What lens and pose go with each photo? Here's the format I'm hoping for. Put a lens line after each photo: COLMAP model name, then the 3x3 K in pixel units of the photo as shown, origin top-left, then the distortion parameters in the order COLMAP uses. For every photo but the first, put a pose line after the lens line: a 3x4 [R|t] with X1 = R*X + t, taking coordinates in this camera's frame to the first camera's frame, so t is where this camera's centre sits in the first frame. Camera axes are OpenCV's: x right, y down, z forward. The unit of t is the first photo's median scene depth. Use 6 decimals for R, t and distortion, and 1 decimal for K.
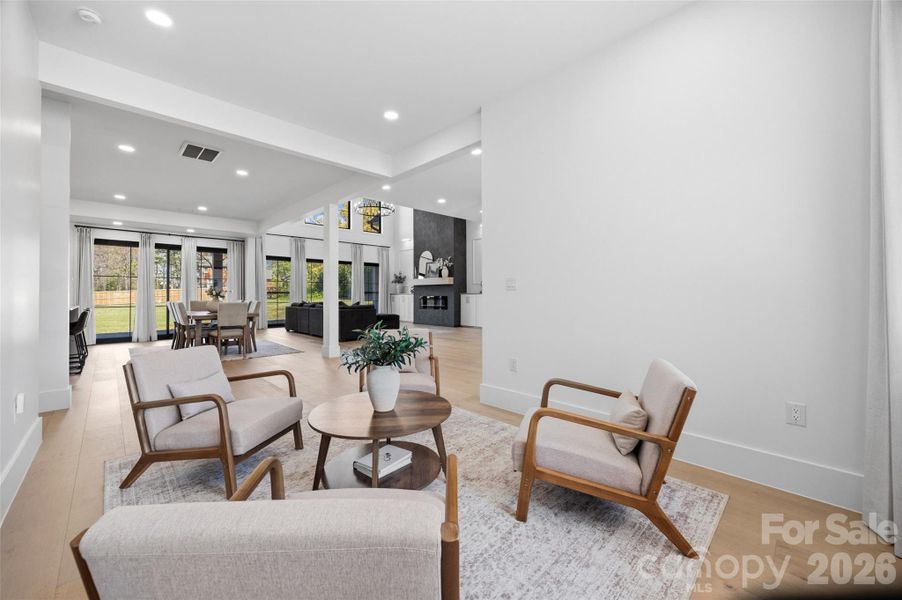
lens RADIAL K [[349.0, 0, 454.9], [0, 349.0, 299.1], [0, 0, 1]] dist [0.000899, -0.000105]
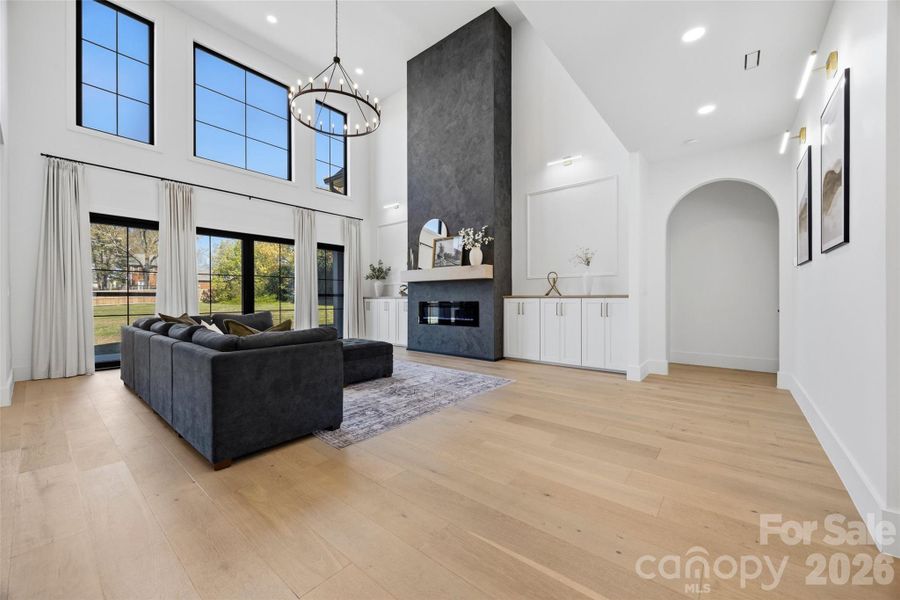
lens RADIAL K [[348.3, 0, 453.9], [0, 348.3, 299.1], [0, 0, 1]] dist [0.000899, -0.000105]
pose [[0.994938, -0.000211, 0.100487, -0.103020], [0.001214, 0.999950, -0.009925, -0.006446], [-0.100480, 0.009997, 0.994889, 0.444688]]
